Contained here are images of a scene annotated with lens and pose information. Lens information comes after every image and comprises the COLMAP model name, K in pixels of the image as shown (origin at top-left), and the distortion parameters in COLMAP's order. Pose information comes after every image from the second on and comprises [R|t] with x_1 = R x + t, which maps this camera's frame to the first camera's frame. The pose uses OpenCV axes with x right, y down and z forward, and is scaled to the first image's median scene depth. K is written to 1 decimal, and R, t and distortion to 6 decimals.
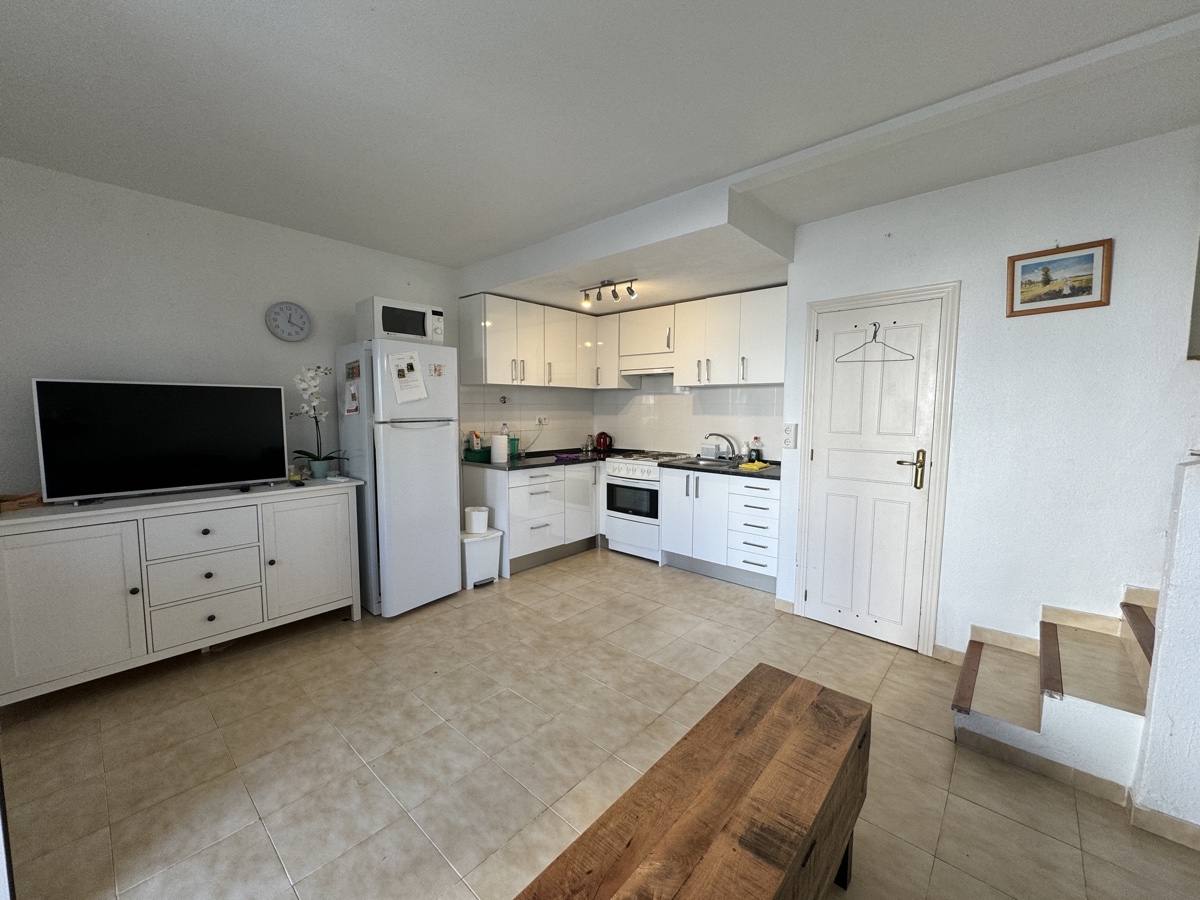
lens RADIAL K [[476.8, 0, 600.0], [0, 476.8, 450.0], [0, 0, 1]] dist [-0.002146, 0.000117]
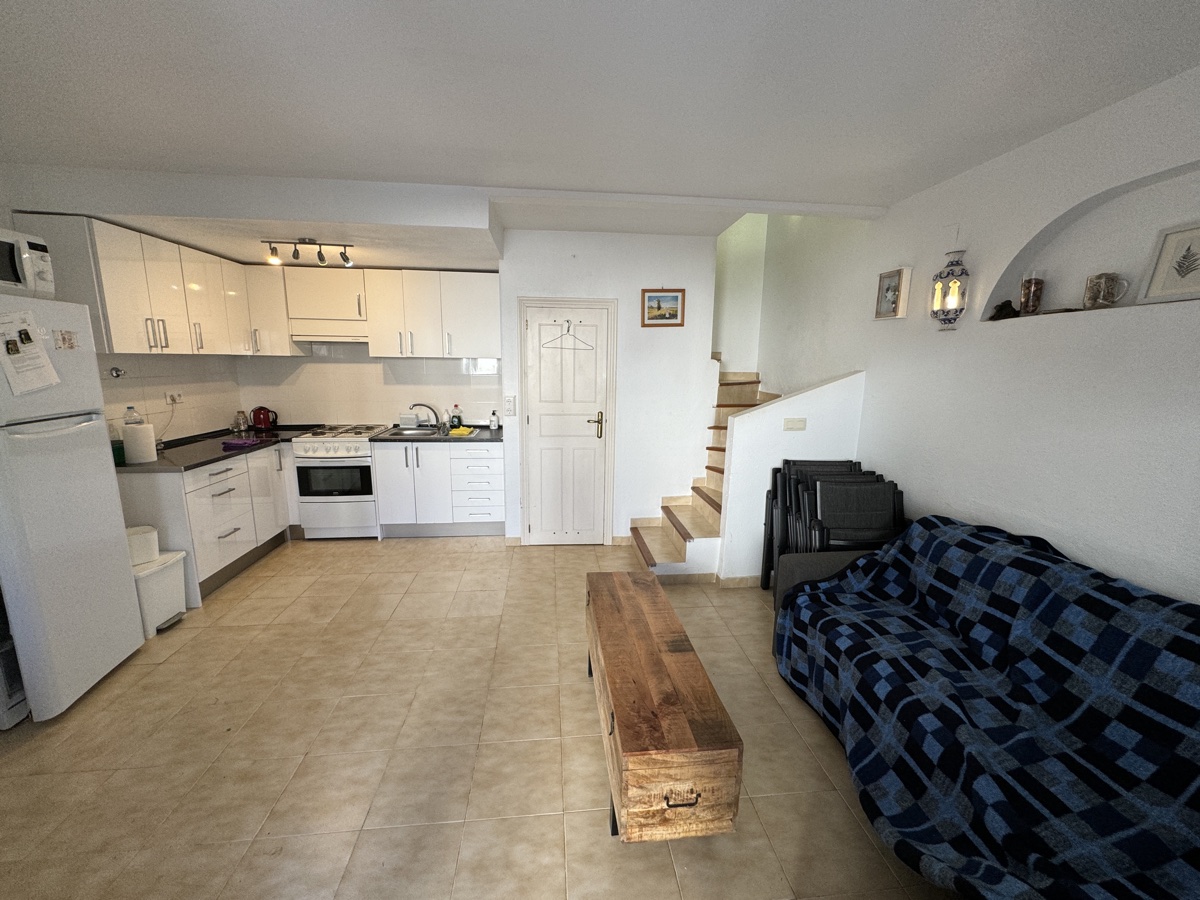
lens RADIAL K [[476.8, 0, 600.0], [0, 476.8, 450.0], [0, 0, 1]] dist [-0.002146, 0.000117]
pose [[0.668840, -0.132208, 0.731556, -0.357049], [0.054854, 0.990153, 0.128791, -0.061802], [-0.741380, -0.046012, 0.669507, 0.003364]]
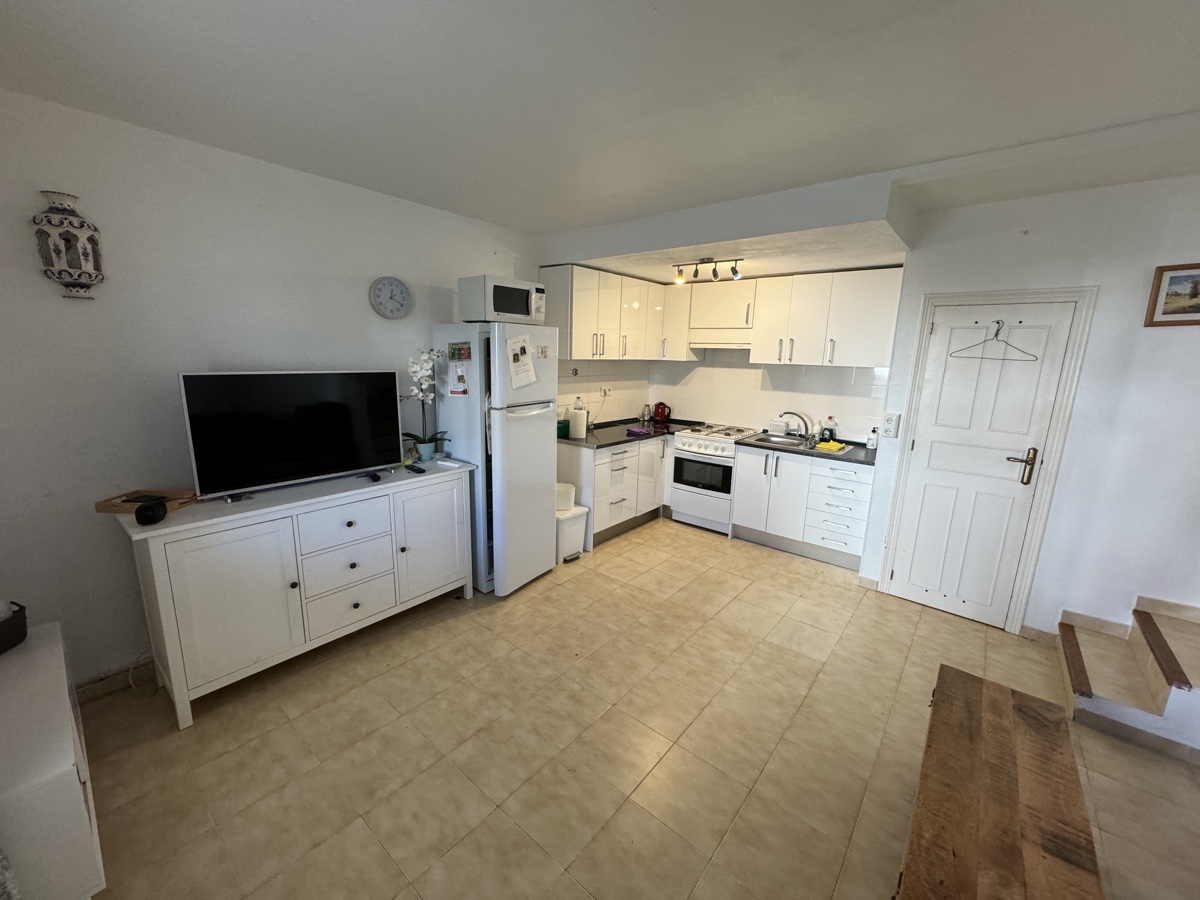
lens RADIAL K [[476.8, 0, 600.0], [0, 476.8, 450.0], [0, 0, 1]] dist [-0.002146, 0.000117]
pose [[0.998931, 0.012477, 0.044503, -0.272638], [-0.017519, 0.993237, 0.114777, -0.083787], [-0.042770, -0.115434, 0.992394, 0.000910]]
